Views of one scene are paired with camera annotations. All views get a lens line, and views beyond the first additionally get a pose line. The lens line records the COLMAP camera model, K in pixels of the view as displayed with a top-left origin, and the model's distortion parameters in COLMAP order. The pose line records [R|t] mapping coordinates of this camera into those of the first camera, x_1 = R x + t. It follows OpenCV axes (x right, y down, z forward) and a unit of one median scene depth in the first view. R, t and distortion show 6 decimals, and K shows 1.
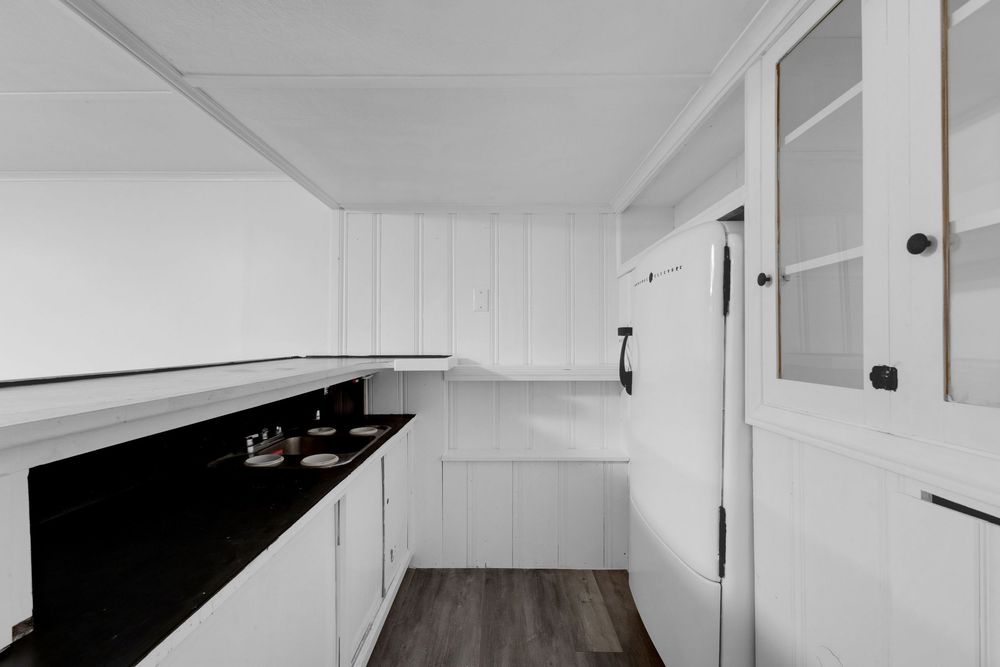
lens RADIAL K [[447.3, 0, 491.0], [0, 447.3, 337.7], [0, 0, 1]] dist [0.007841, 0.000241]
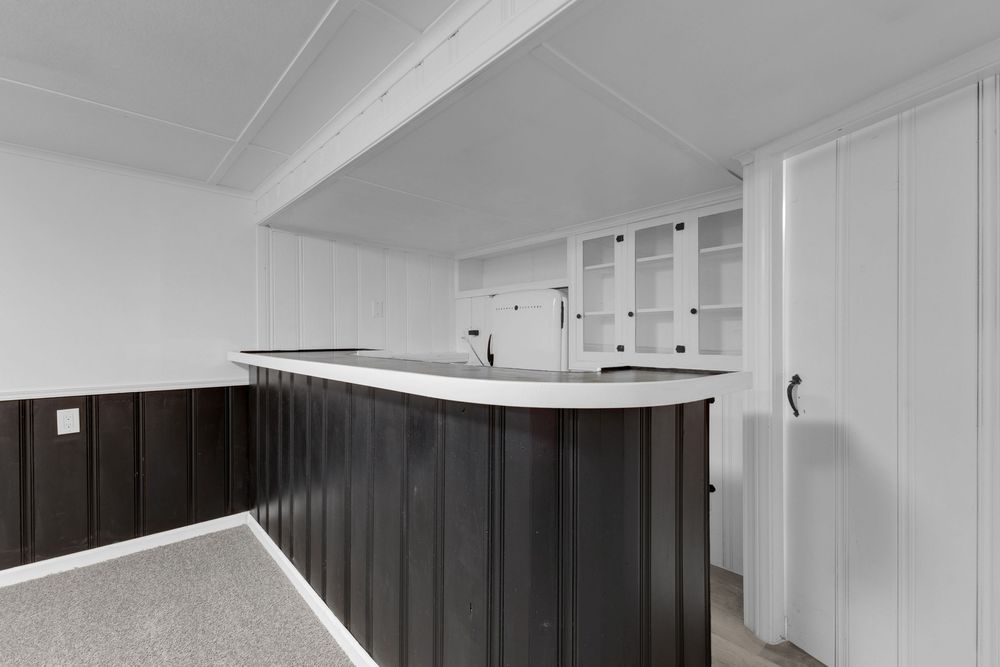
lens RADIAL K [[447.3, 0, 506.5], [0, 447.3, 338.6], [0, 0, 1]] dist [0.007841, 0.000241]
pose [[0.721152, -0.001417, 0.692775, -1.469933], [-0.006974, 0.999932, 0.009304, -0.012669], [-0.692741, -0.011541, 0.721094, -0.622608]]
